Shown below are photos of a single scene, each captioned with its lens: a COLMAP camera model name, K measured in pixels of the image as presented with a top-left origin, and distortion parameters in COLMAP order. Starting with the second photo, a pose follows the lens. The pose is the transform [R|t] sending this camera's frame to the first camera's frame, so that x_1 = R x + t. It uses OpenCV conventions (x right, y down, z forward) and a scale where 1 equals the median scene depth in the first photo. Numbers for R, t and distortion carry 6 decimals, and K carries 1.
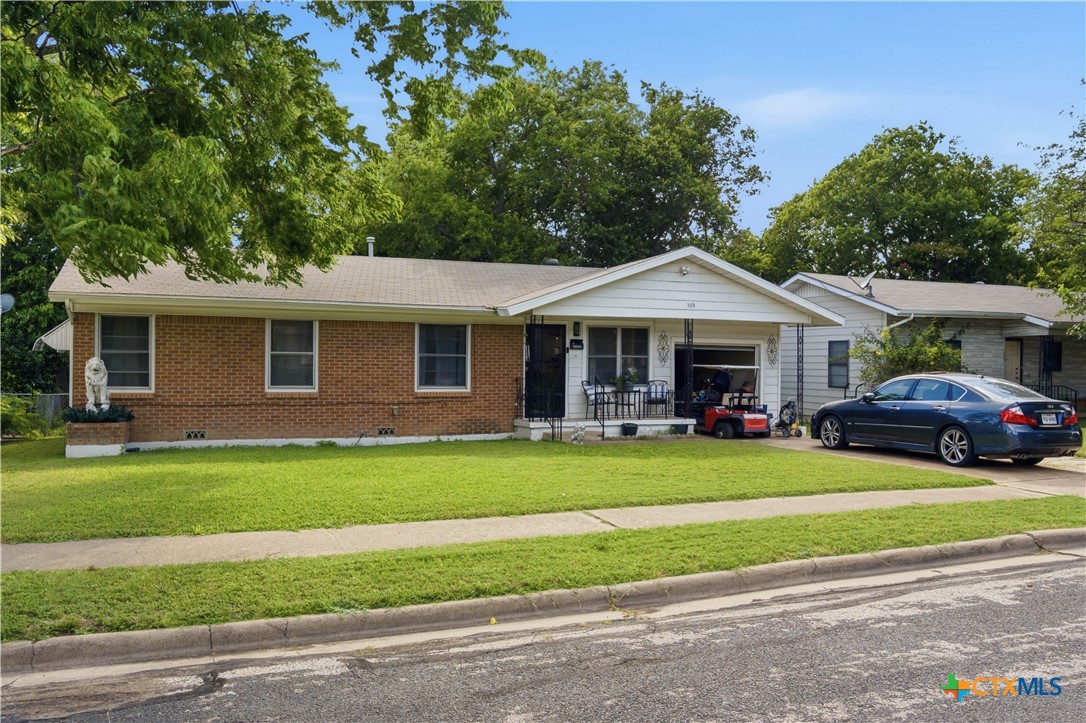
lens RADIAL K [[494.8, 0, 543.0], [0, 494.8, 361.5], [0, 0, 1]] dist [-0.017521, 0.000336]
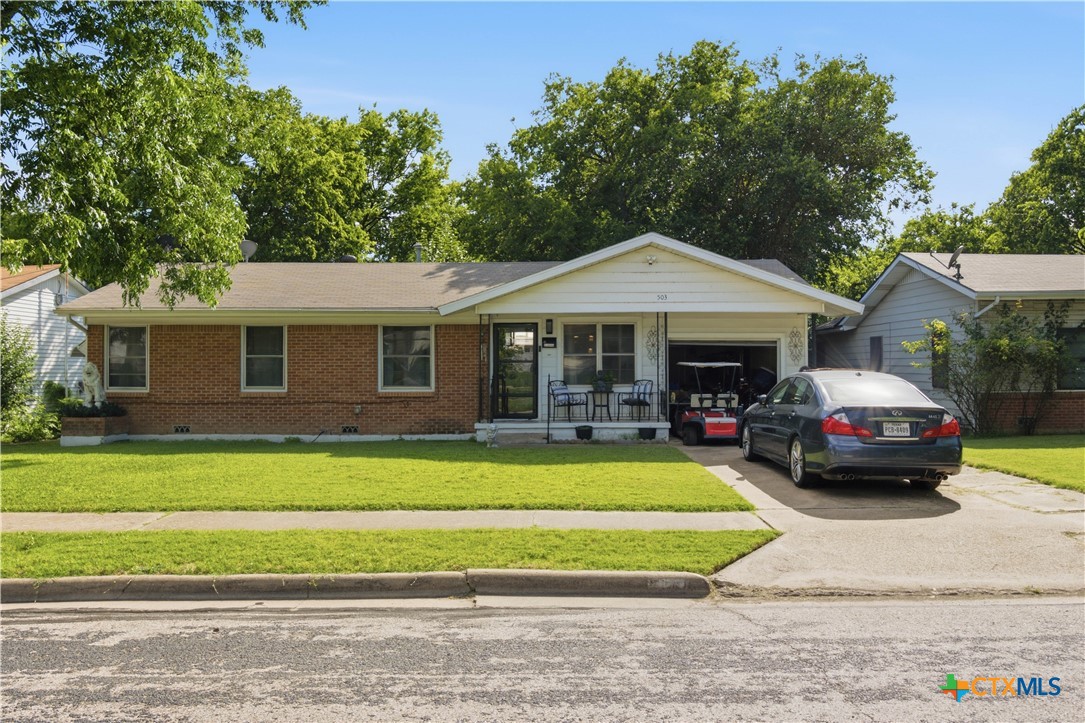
lens RADIAL K [[501.2, 0, 542.5], [0, 501.2, 361.5], [0, 0, 1]] dist [-0.018654, -0.000157]
pose [[0.974518, -0.012049, -0.223987, 0.309186], [0.012120, 0.999926, -0.001060, 0.003209], [0.223983, -0.001682, 0.974592, 0.057421]]
